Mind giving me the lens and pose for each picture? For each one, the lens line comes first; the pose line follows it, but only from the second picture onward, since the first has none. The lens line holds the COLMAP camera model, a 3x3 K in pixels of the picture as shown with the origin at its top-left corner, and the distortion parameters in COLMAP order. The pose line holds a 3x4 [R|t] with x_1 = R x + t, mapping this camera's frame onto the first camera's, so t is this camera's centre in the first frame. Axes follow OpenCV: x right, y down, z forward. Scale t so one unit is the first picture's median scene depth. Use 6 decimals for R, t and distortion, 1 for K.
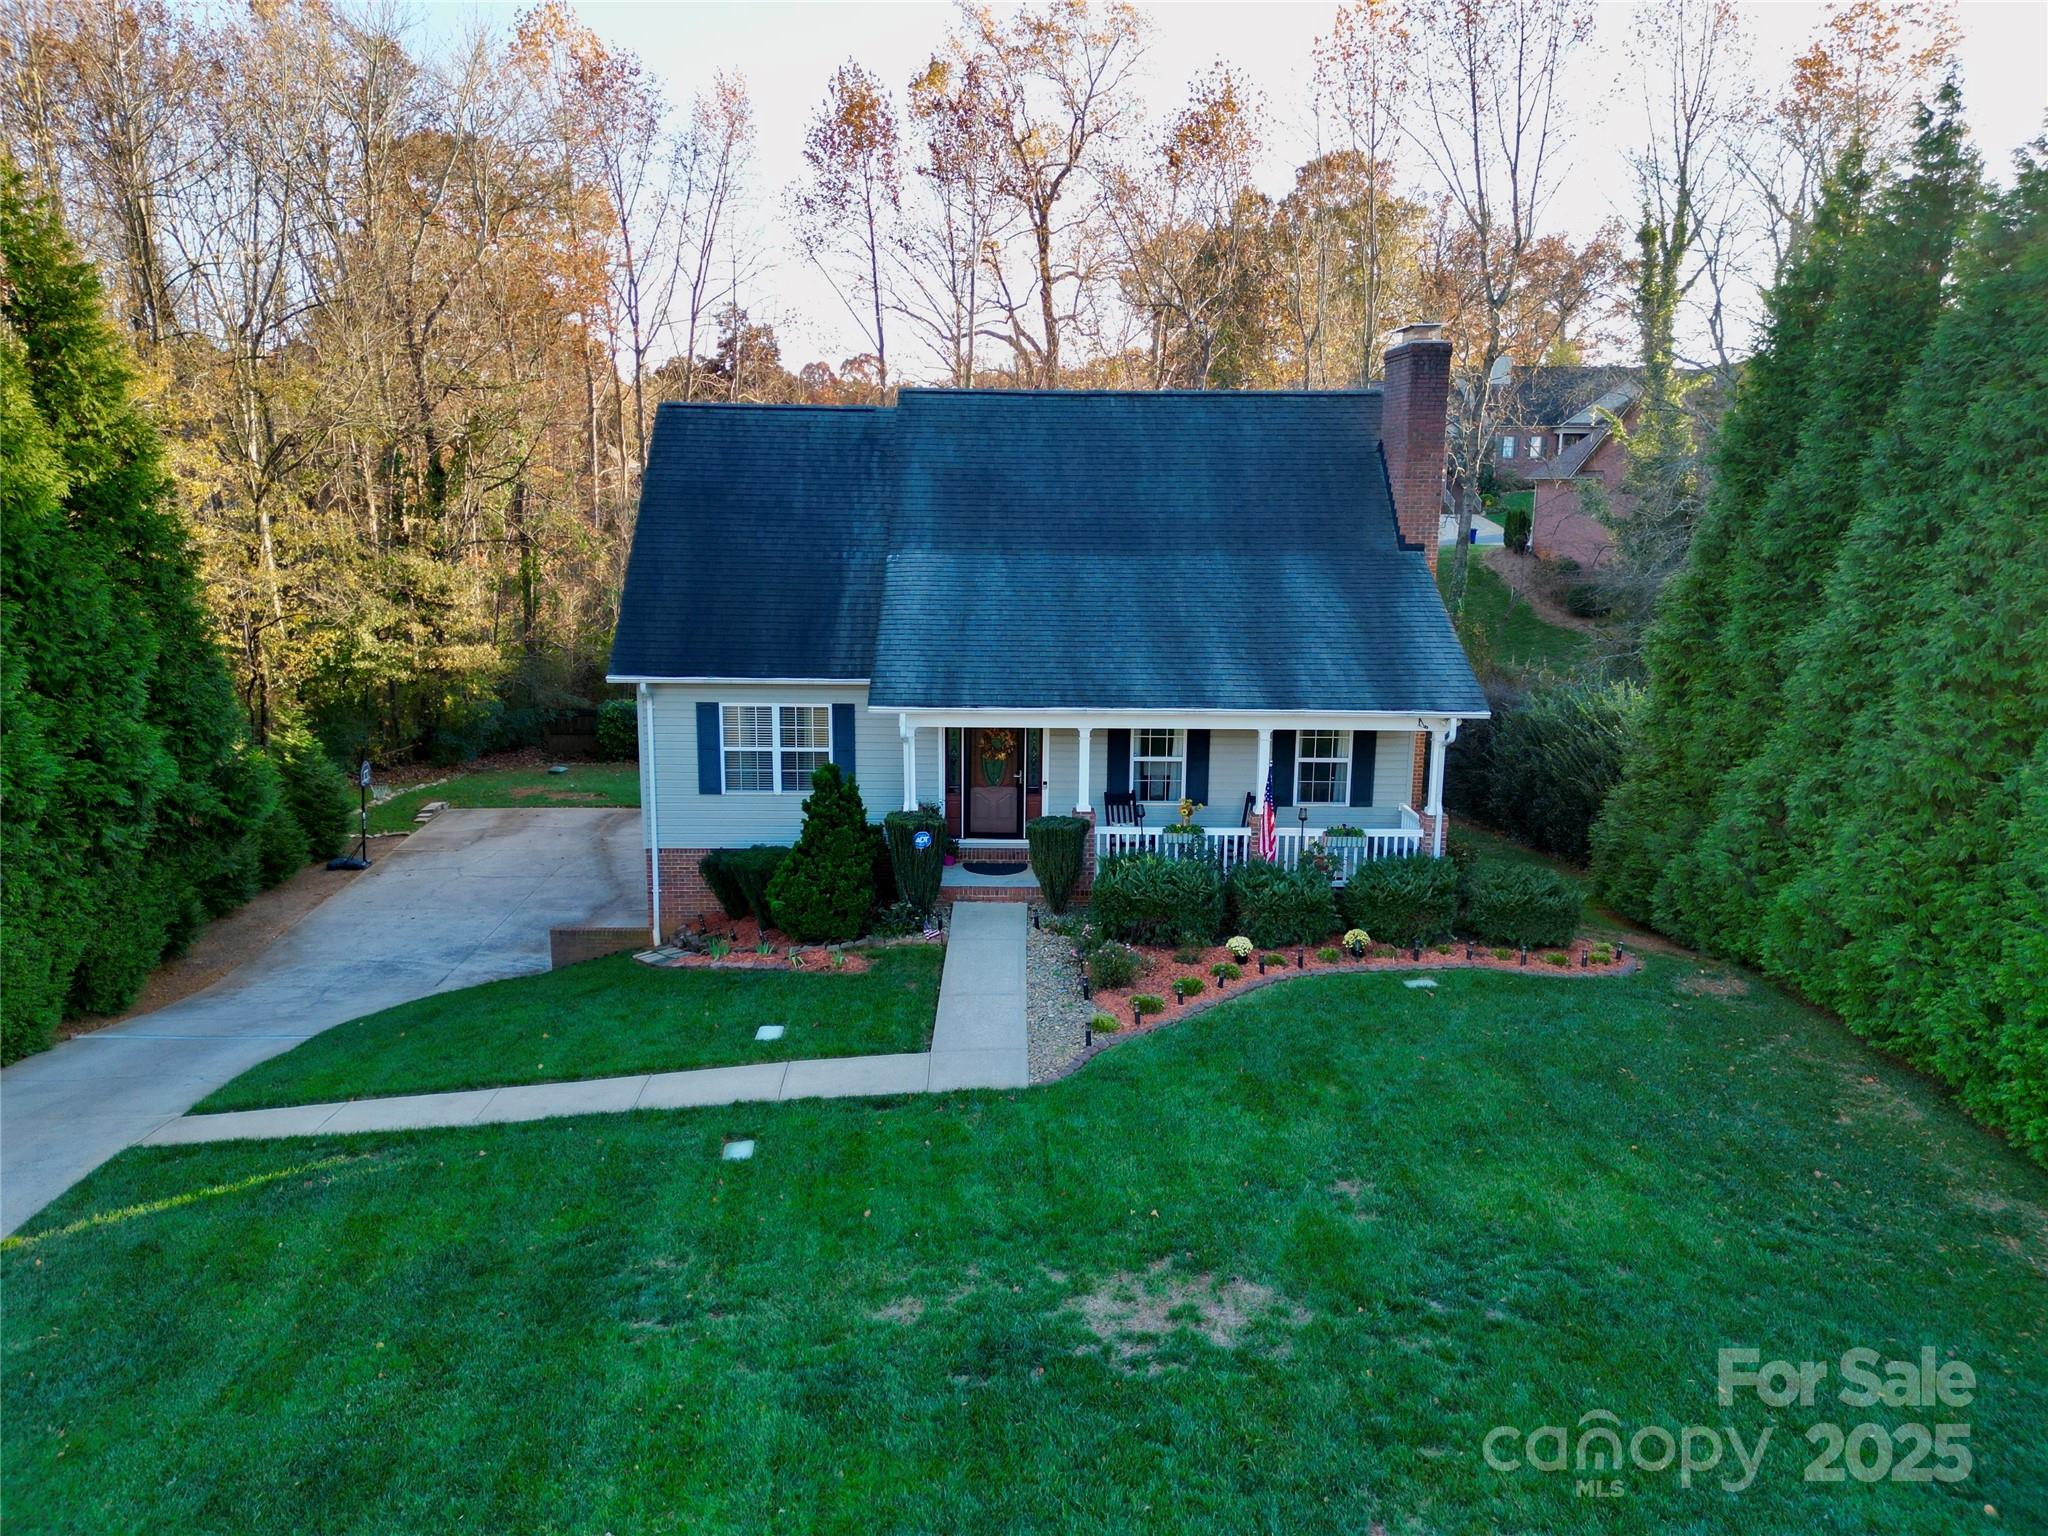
lens RADIAL K [[1446.2, 0, 1027.7], [0, 1446.2, 764.1], [0, 0, 1]] dist [0.047797, 0.002159]
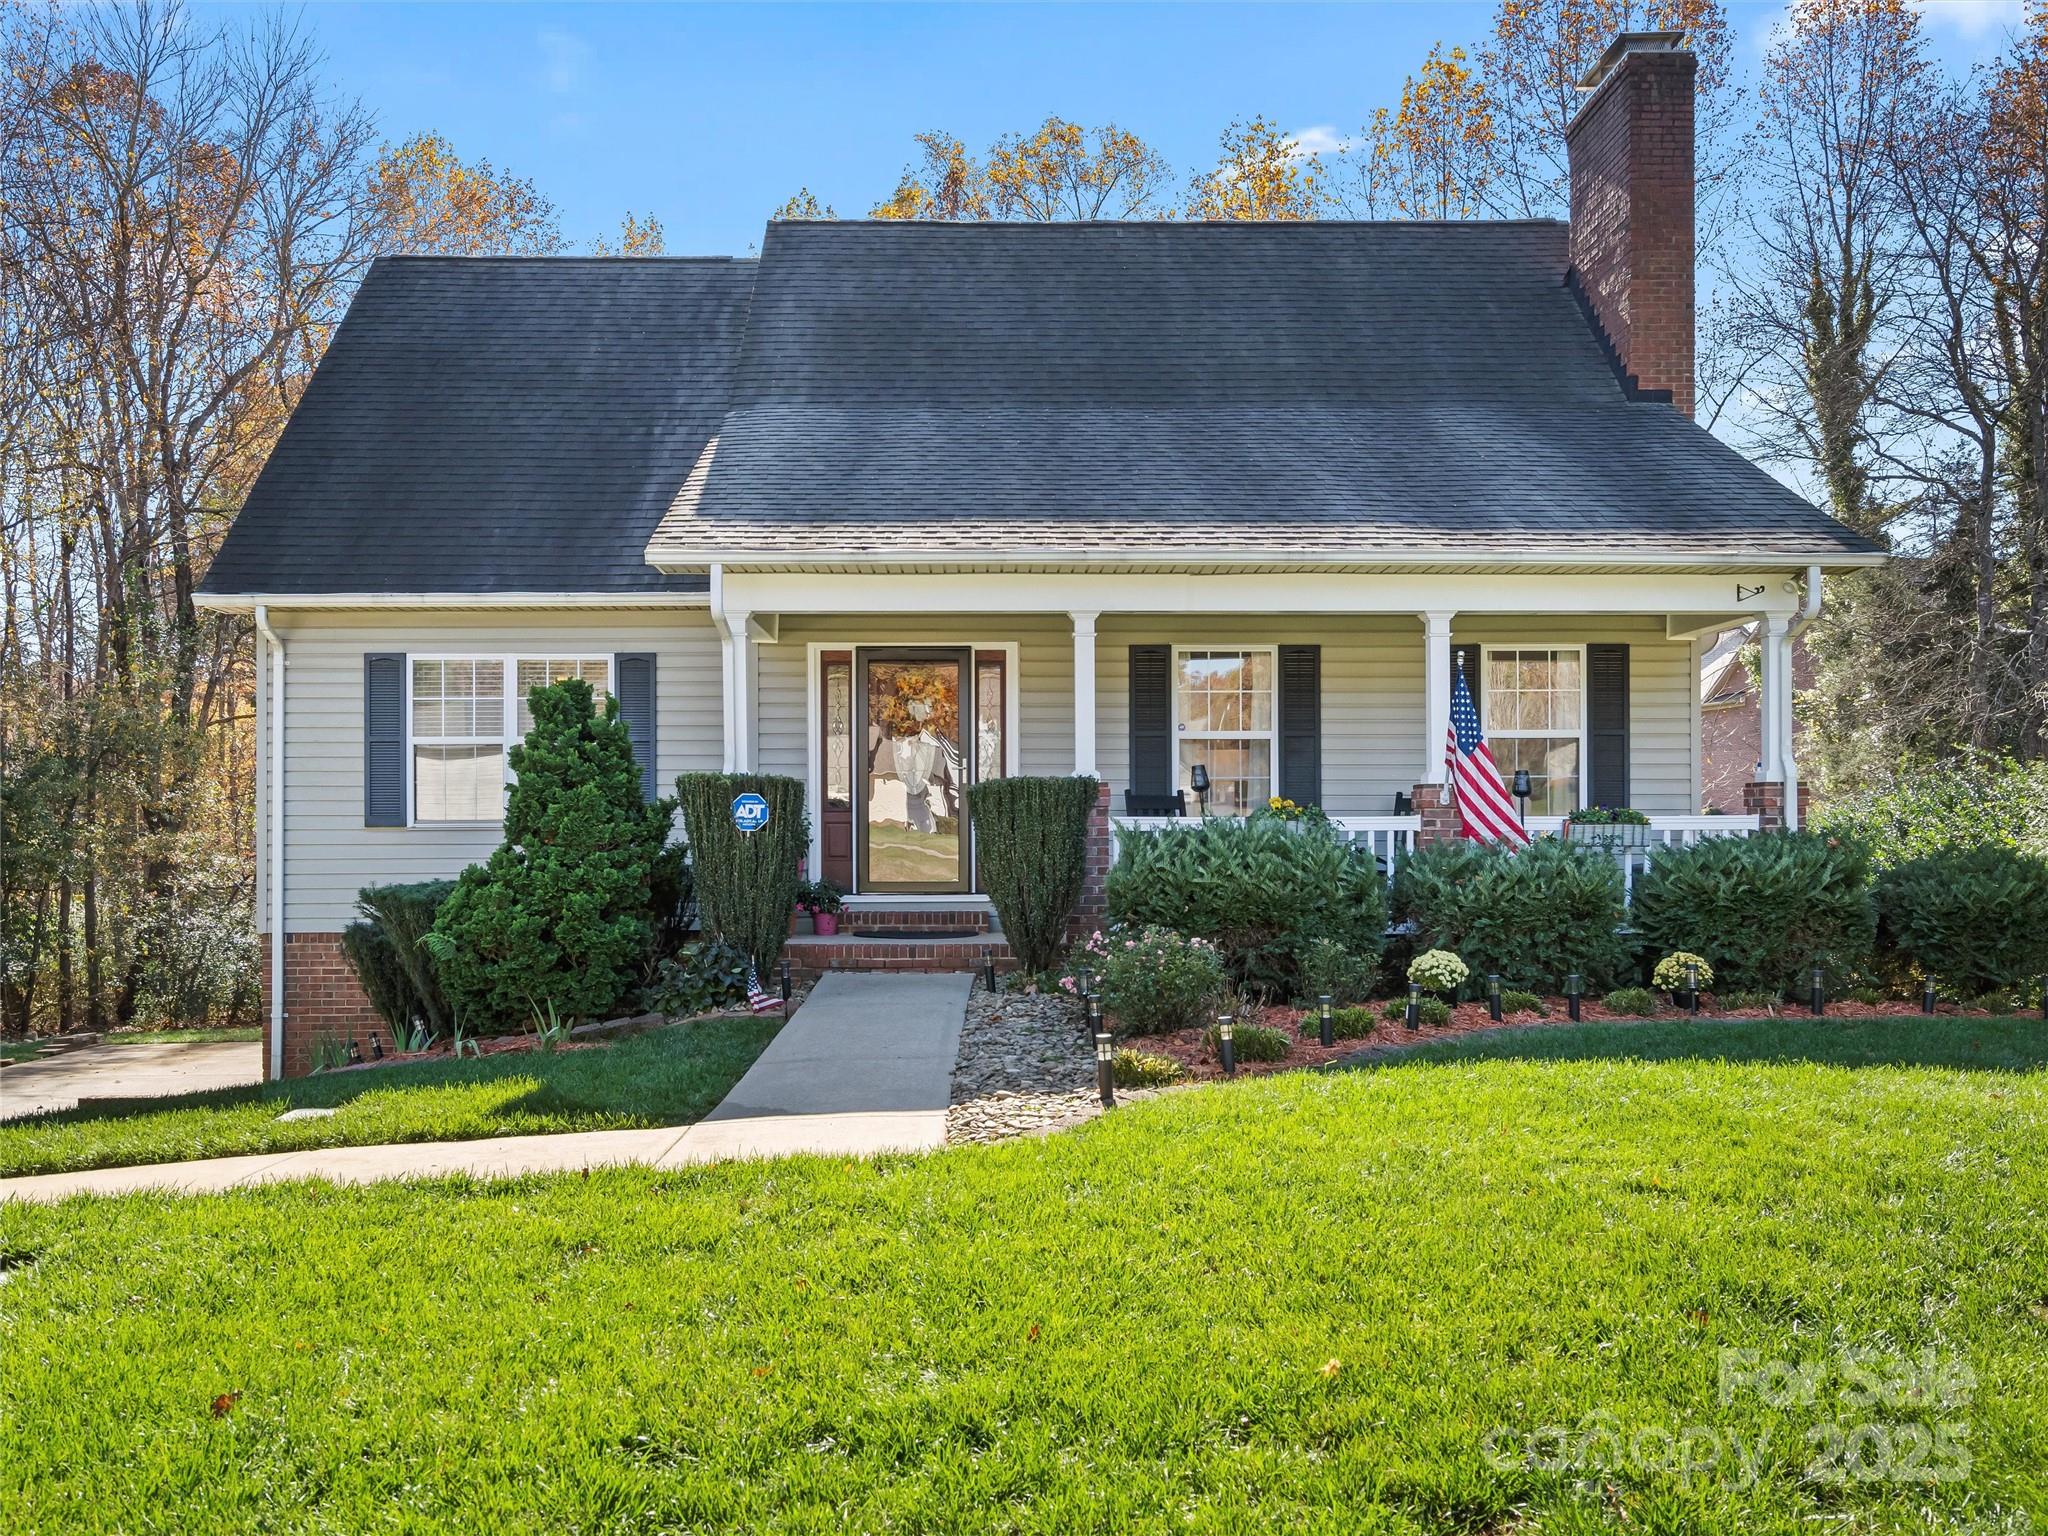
lens RADIAL K [[1787.7, 0, 1024.3], [0, 1787.7, 769.7], [0, 0, 1]] dist [0.018975, -0.001744]
pose [[0.999758, -0.021880, -0.002340, 0.019068], [0.021002, 0.980537, -0.195210, 0.146835], [0.006566, 0.195113, 0.980759, 0.386717]]
